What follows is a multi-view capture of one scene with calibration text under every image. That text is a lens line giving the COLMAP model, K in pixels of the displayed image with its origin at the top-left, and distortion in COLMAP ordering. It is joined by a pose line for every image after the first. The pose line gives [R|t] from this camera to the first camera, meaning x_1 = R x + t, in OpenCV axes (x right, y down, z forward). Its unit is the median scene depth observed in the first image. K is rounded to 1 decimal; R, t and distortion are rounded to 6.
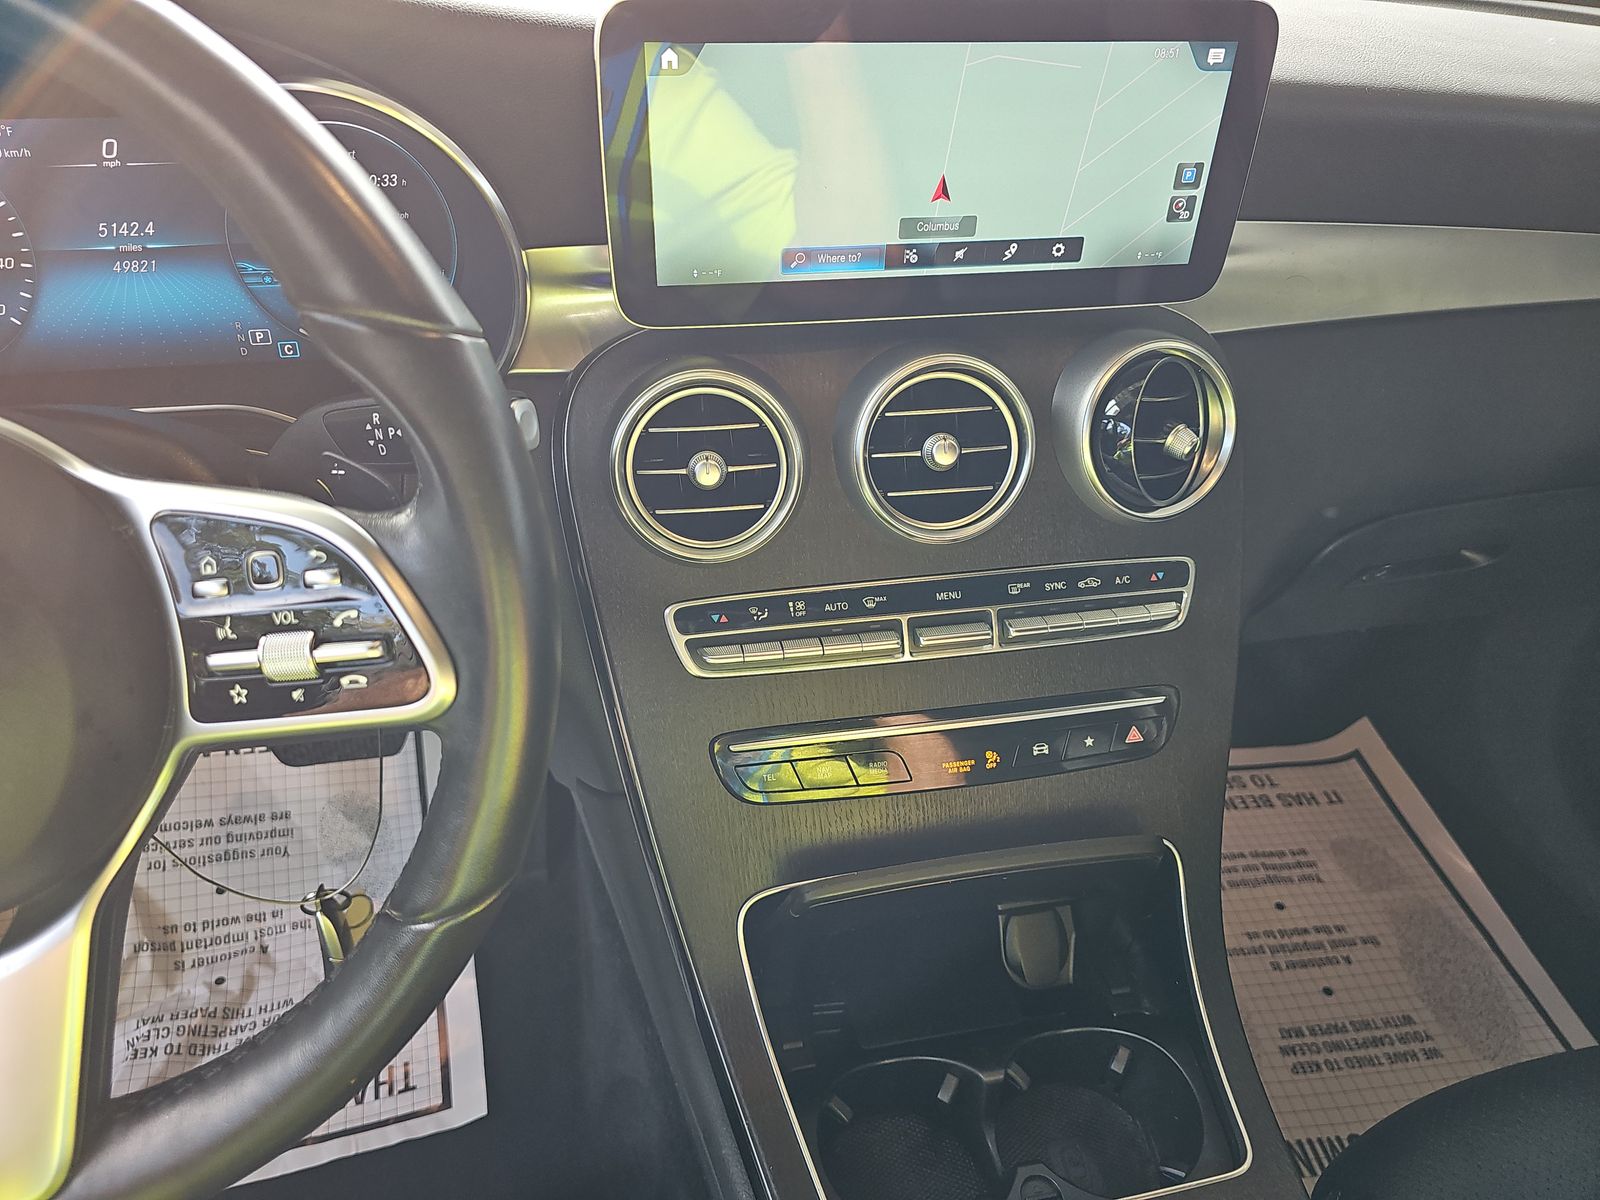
lens RADIAL K [[1110.4, 0, 787.2], [0, 1110.4, 604.1], [0, 0, 1]] dist [0.039963, -0.044536]
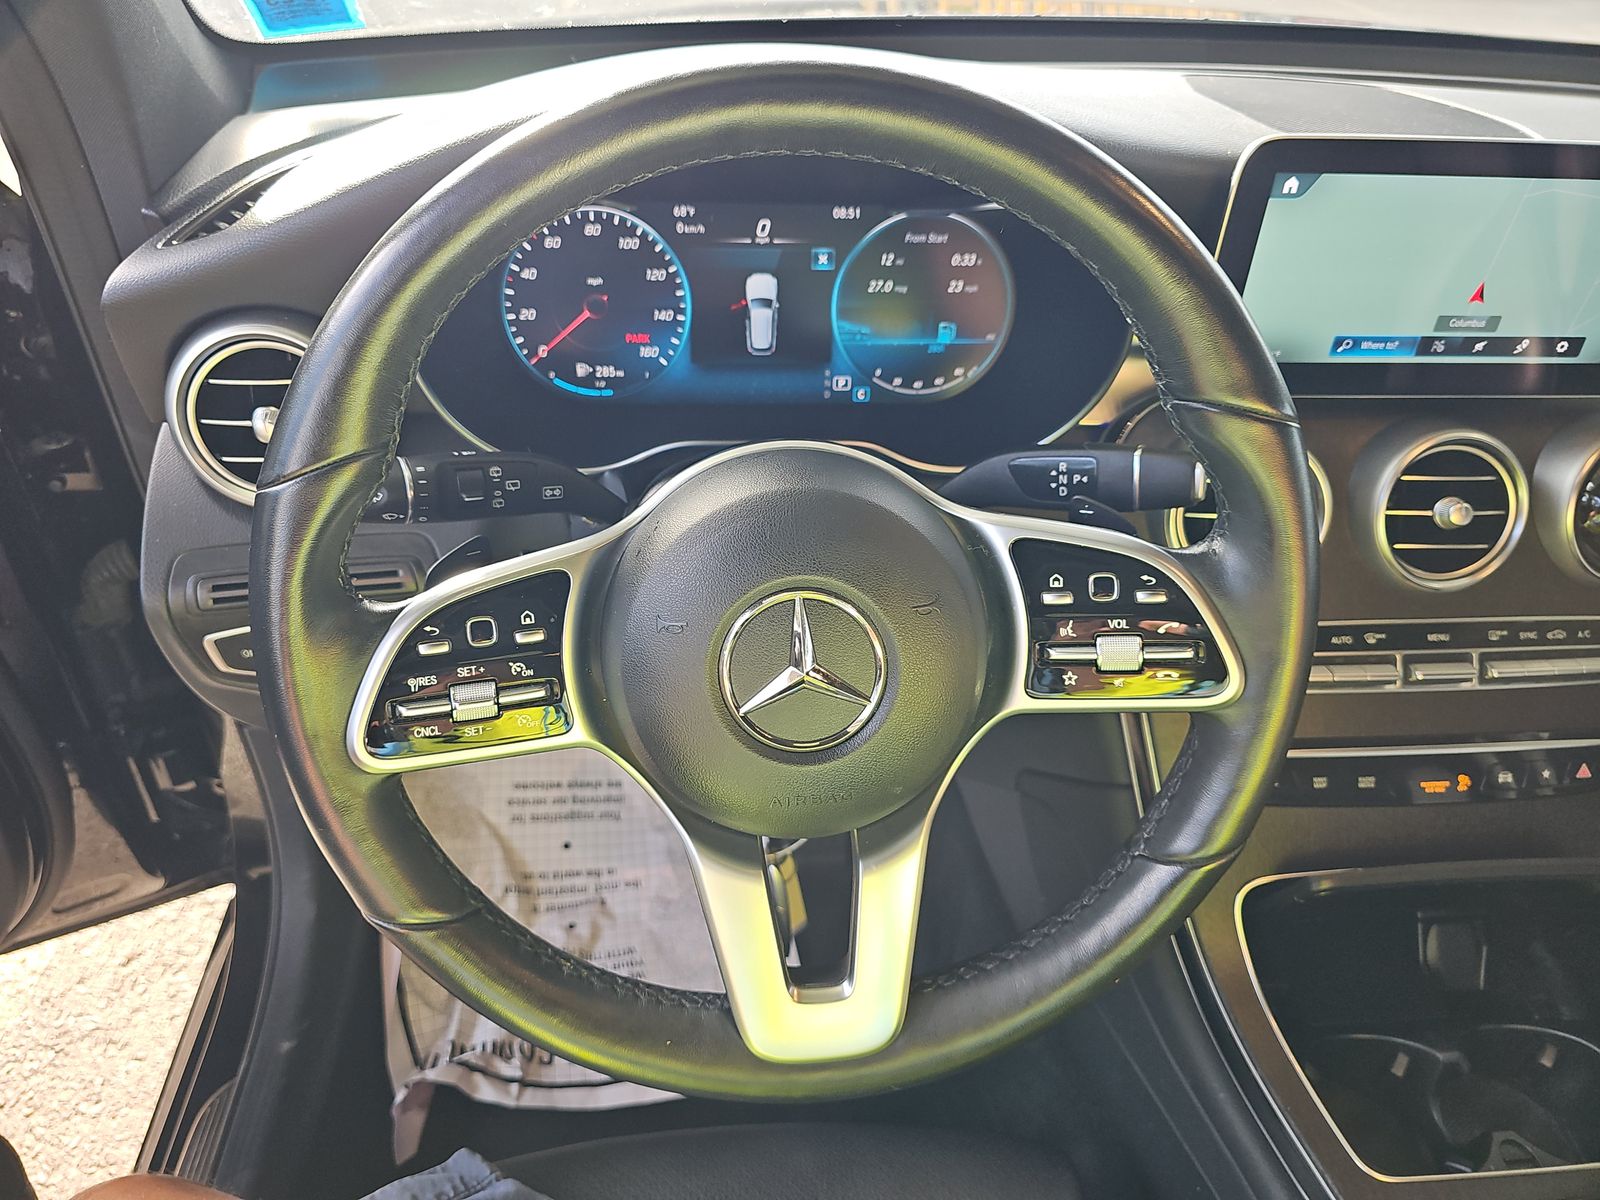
lens RADIAL K [[1110.4, 0, 795.4], [0, 1110.4, 600.2], [0, 0, 1]] dist [0.039963, -0.044536]
pose [[0.994393, 0.069652, -0.079570, -0.429656], [-0.070918, 0.997395, -0.013196, 0.016934], [0.078444, 0.018765, 0.996742, -0.212381]]
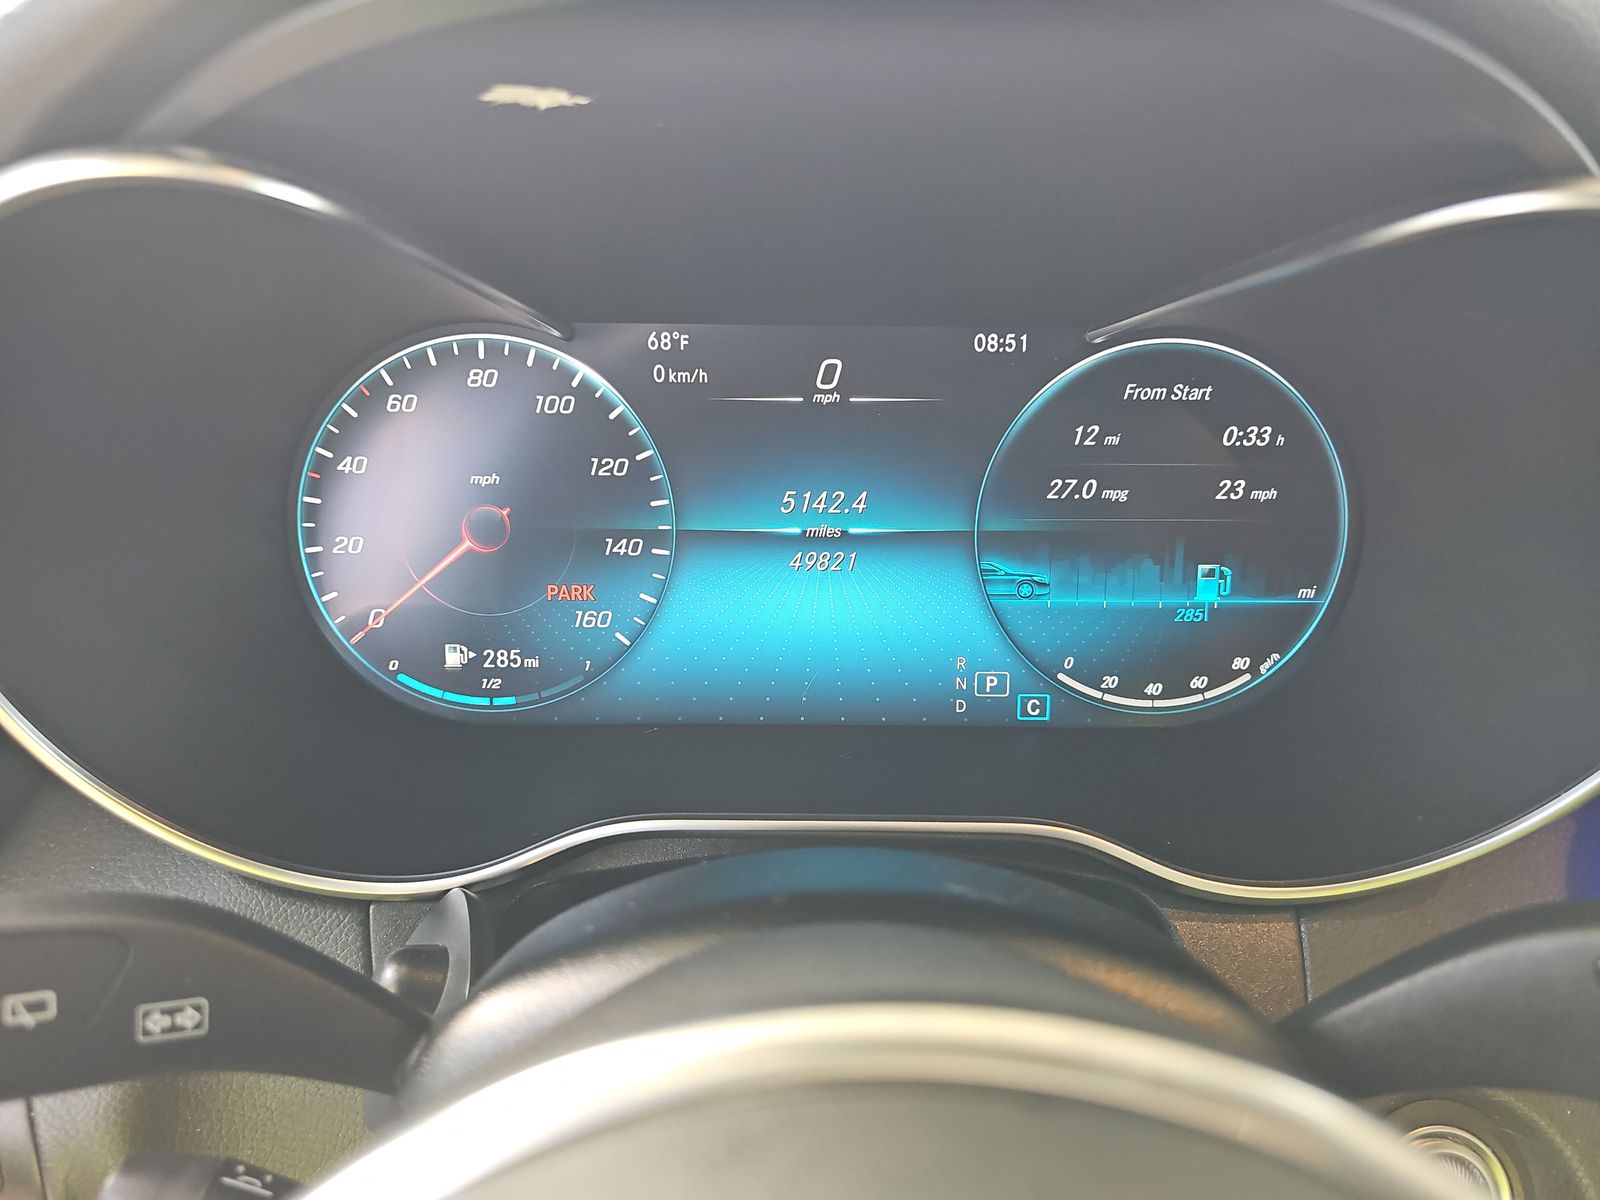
lens RADIAL K [[1110.4, 0, 792.0], [0, 1110.4, 599.8], [0, 0, 1]] dist [0.039963, -0.044536]
pose [[0.981403, 0.050460, -0.185210, -0.491845], [-0.095804, 0.964832, -0.244787, -0.135633], [0.166345, 0.257979, 0.951723, 0.442020]]
